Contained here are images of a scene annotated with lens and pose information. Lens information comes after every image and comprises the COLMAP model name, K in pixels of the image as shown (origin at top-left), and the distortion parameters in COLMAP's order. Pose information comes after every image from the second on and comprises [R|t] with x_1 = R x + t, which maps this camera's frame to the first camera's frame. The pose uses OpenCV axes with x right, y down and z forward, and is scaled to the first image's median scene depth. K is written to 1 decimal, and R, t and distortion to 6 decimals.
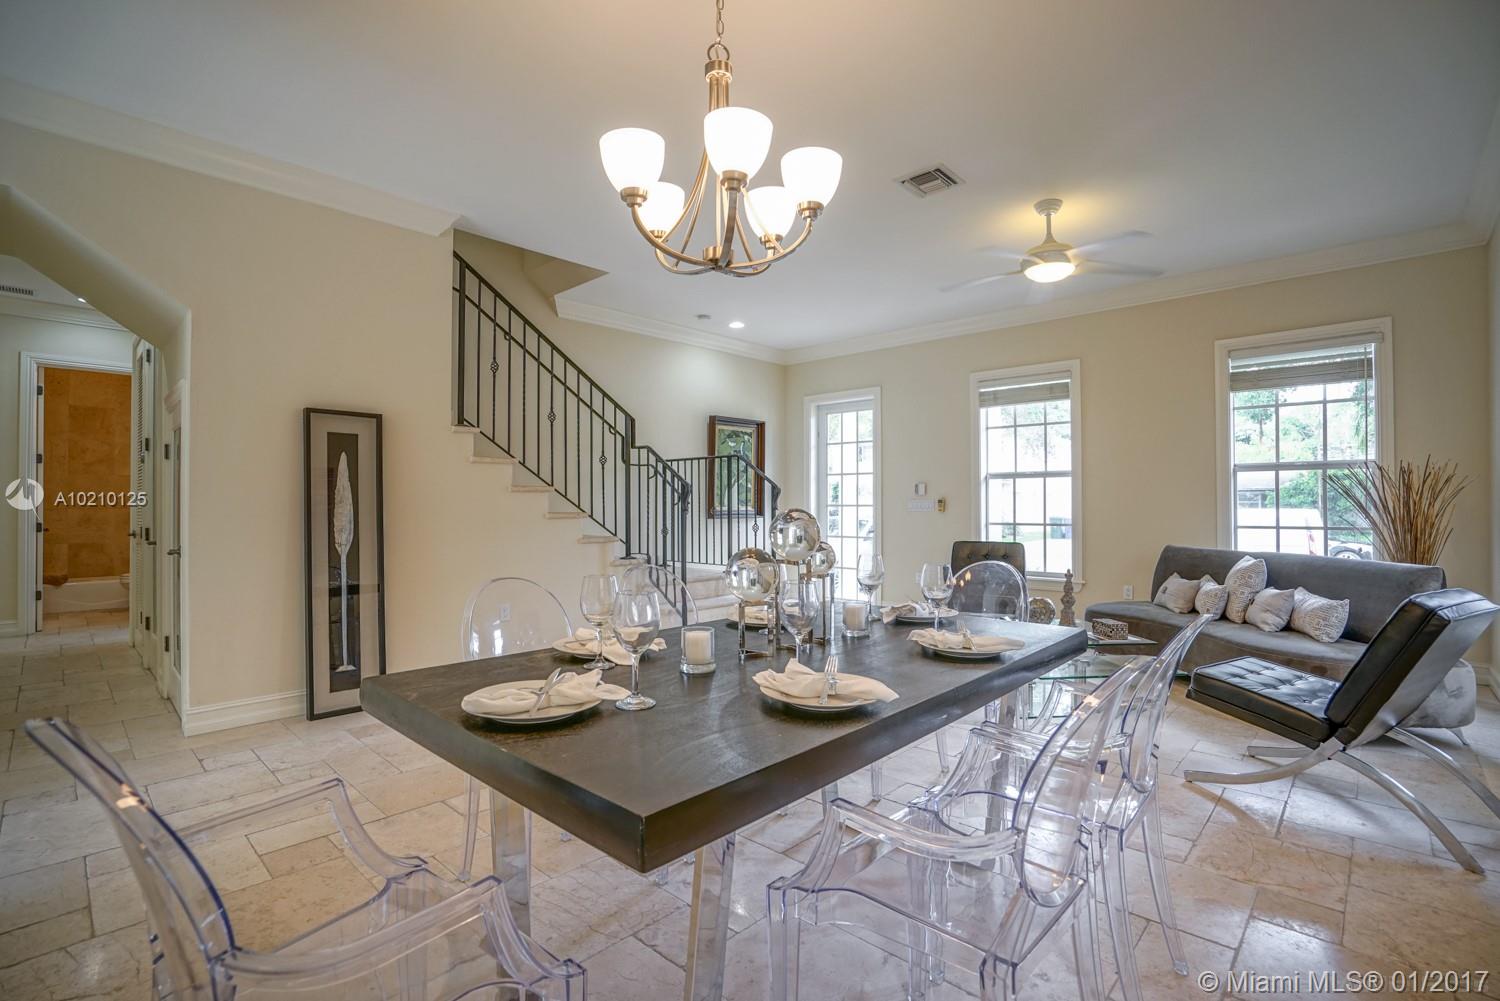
lens RADIAL K [[693.6, 0, 750.2], [0, 693.6, 499.2], [0, 0, 1]] dist [-0.051617, 0.020616]
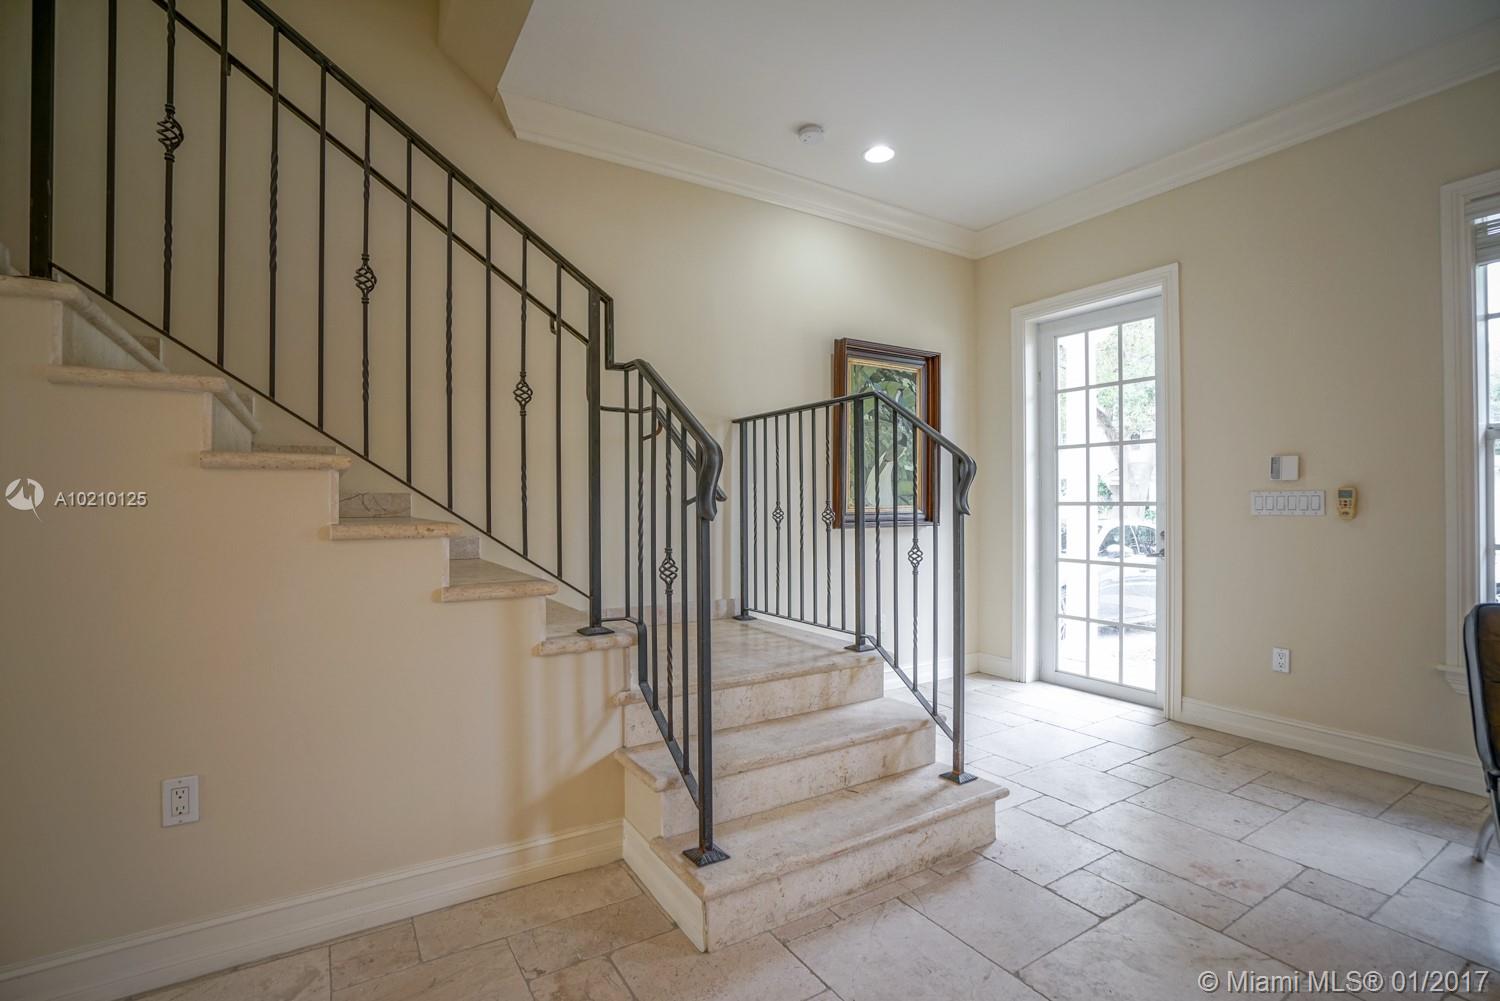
lens RADIAL K [[693.6, 0, 750.2], [0, 693.6, 499.2], [0, 0, 1]] dist [-0.051617, 0.020616]
pose [[0.967613, -0.004418, -0.252400, 0.015642], [0.004980, 0.999986, 0.001587, 0.004517], [0.252389, -0.002793, 0.967622, 0.508976]]
